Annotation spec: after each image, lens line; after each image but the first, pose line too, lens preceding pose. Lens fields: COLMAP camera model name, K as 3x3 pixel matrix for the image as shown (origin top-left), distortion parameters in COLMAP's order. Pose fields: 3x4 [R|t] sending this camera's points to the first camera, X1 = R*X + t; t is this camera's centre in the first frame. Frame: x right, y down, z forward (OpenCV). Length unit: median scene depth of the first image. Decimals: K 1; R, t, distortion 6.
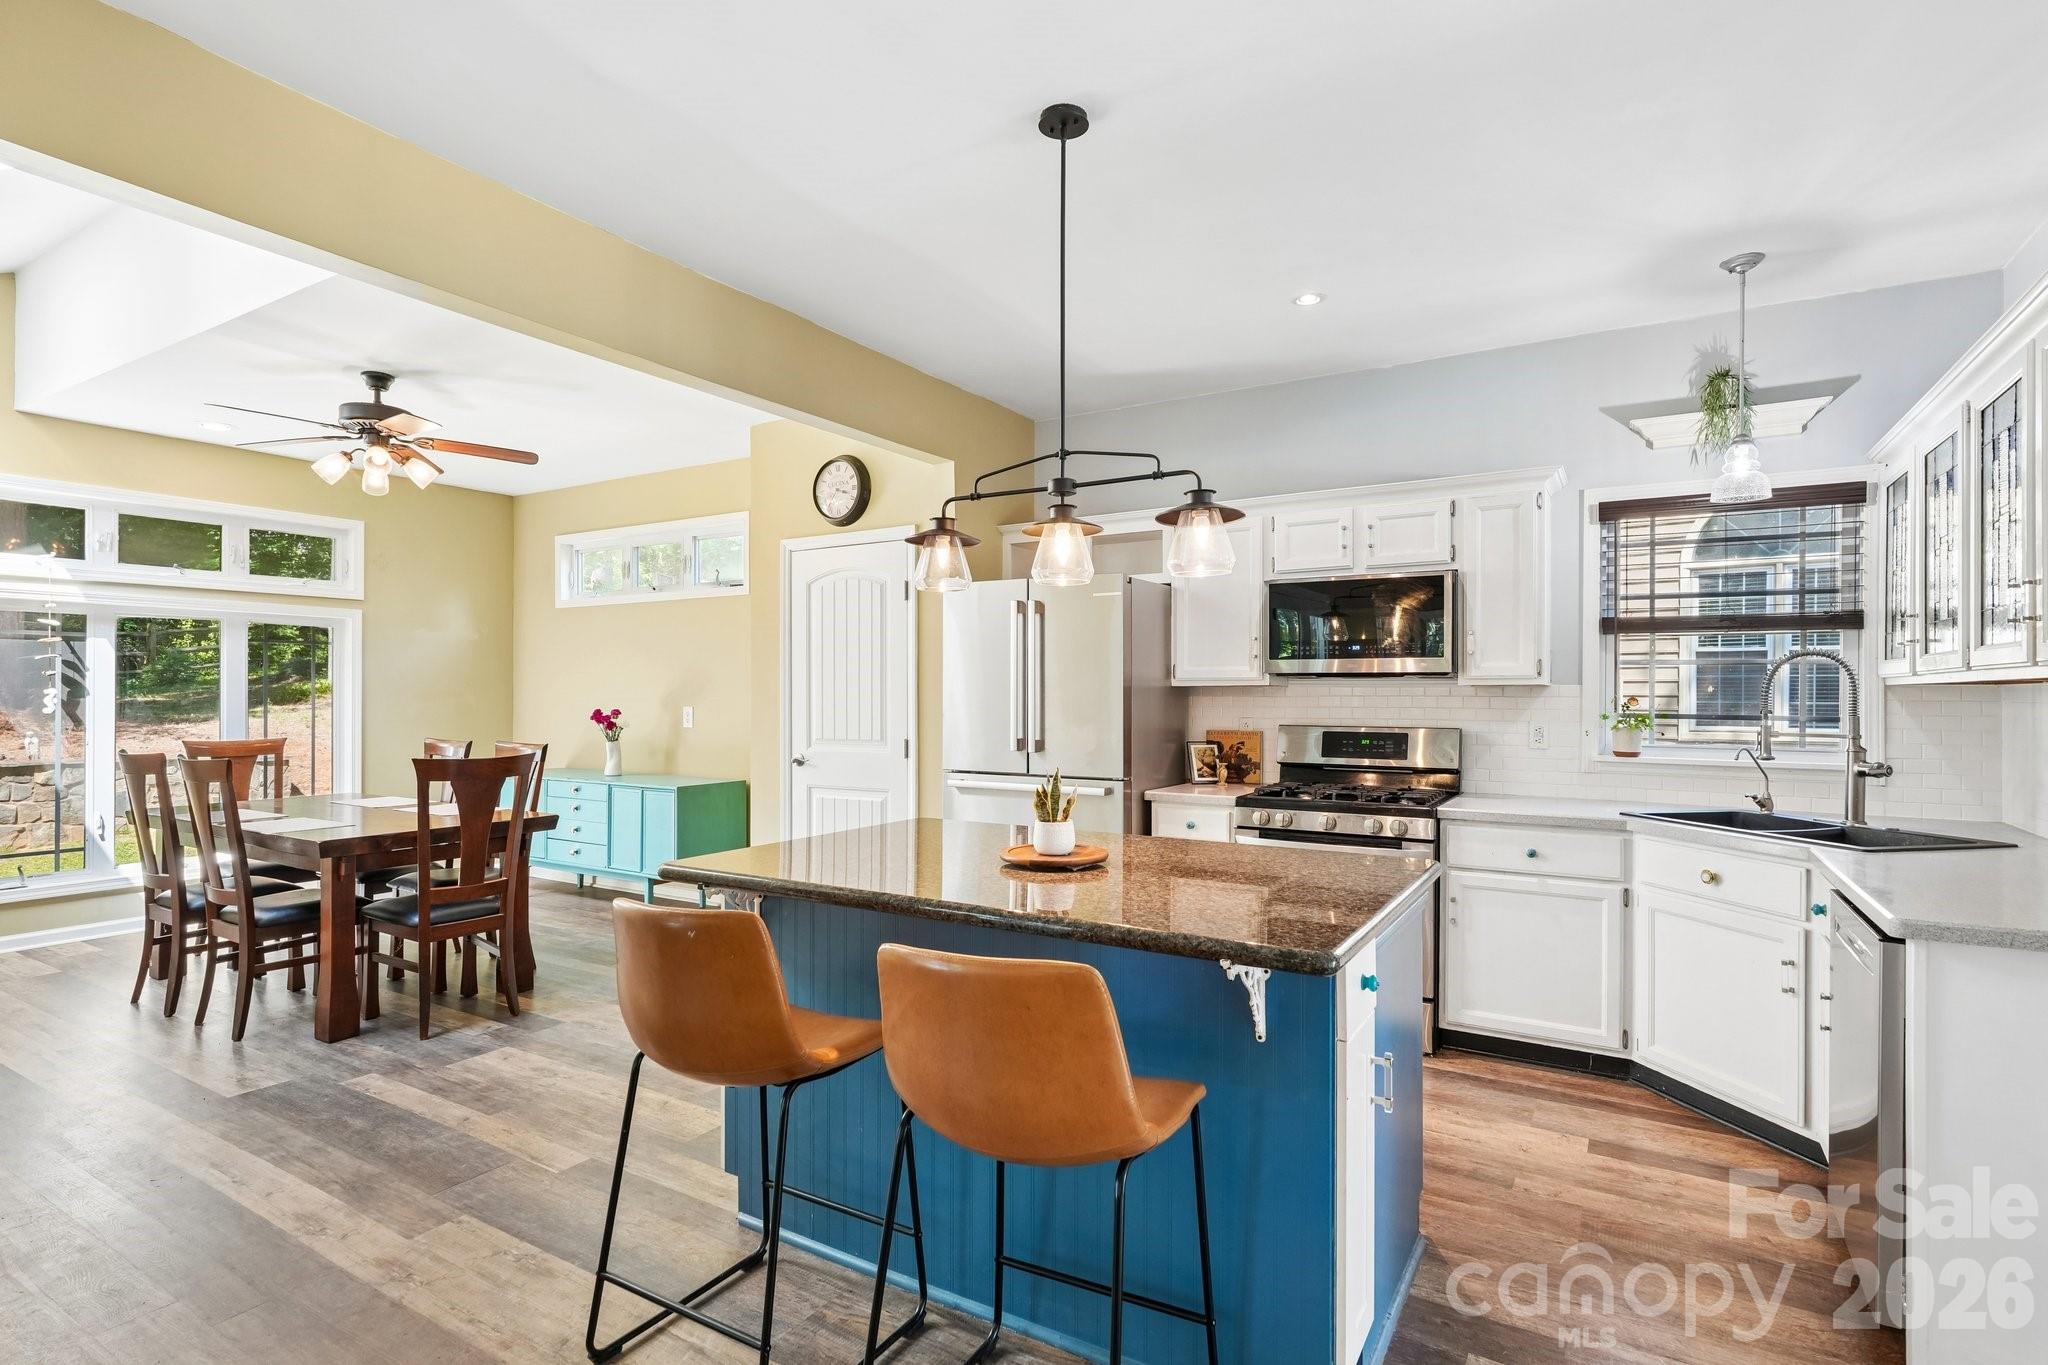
lens RADIAL K [[1014.3, 0, 1011.4], [0, 1014.3, 683.8], [0, 0, 1]] dist [0.005314, 0.001833]
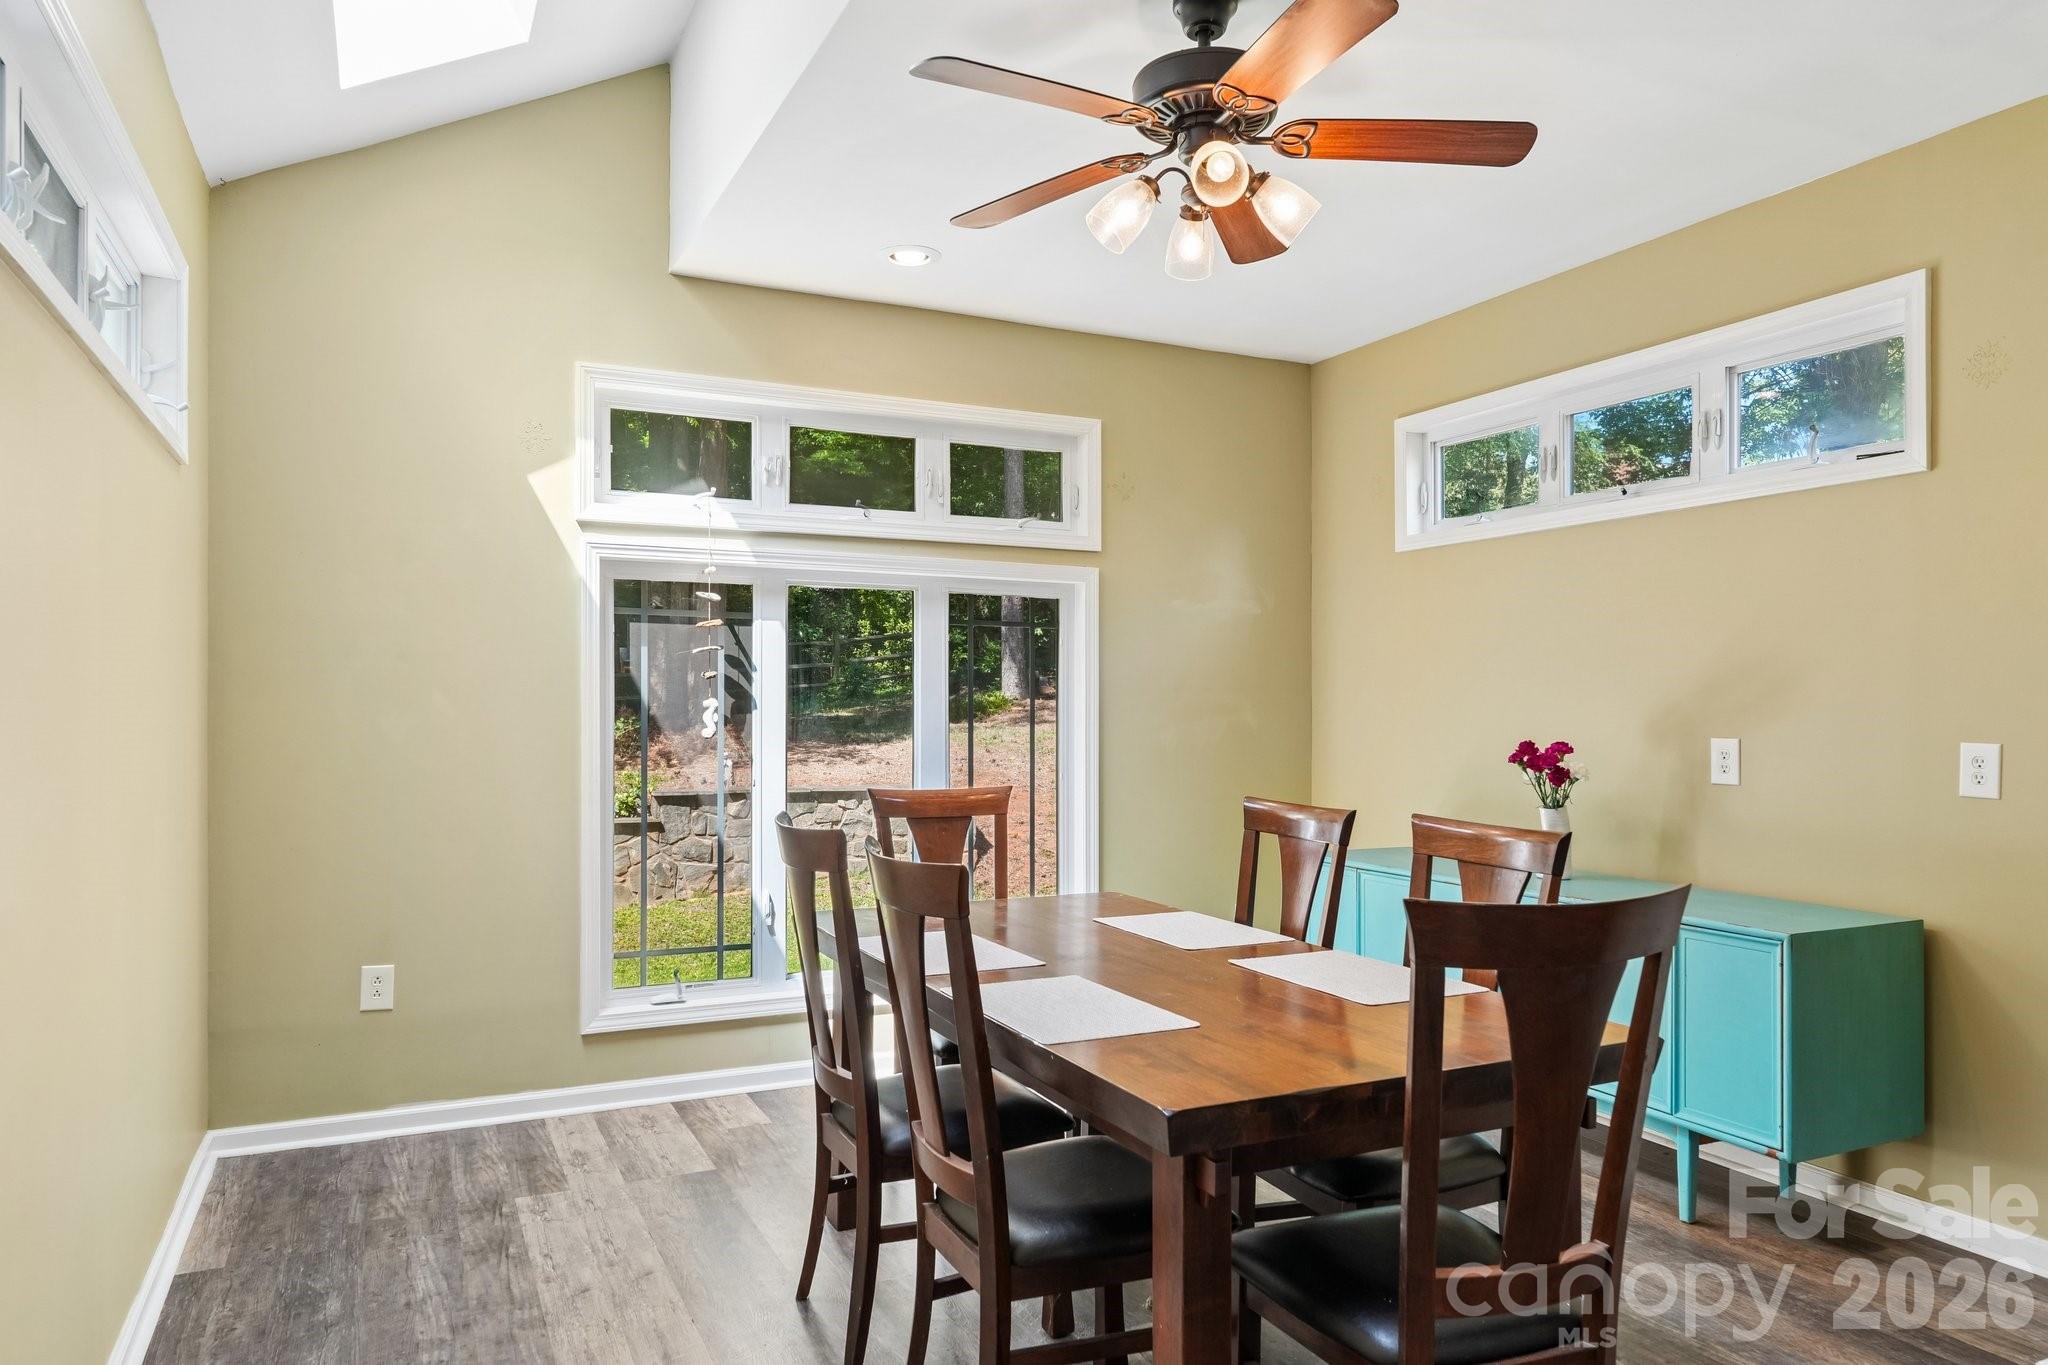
lens RADIAL K [[1301.3, 0, 1018.5], [0, 1301.3, 699.1], [0, 0, 1]] dist [0.000417, 0.001833]
pose [[0.845489, -0.001527, -0.533991, -0.355481], [0.002359, 0.999997, 0.000874, 0.005249], [0.533988, -0.001999, 0.845490, 0.430849]]
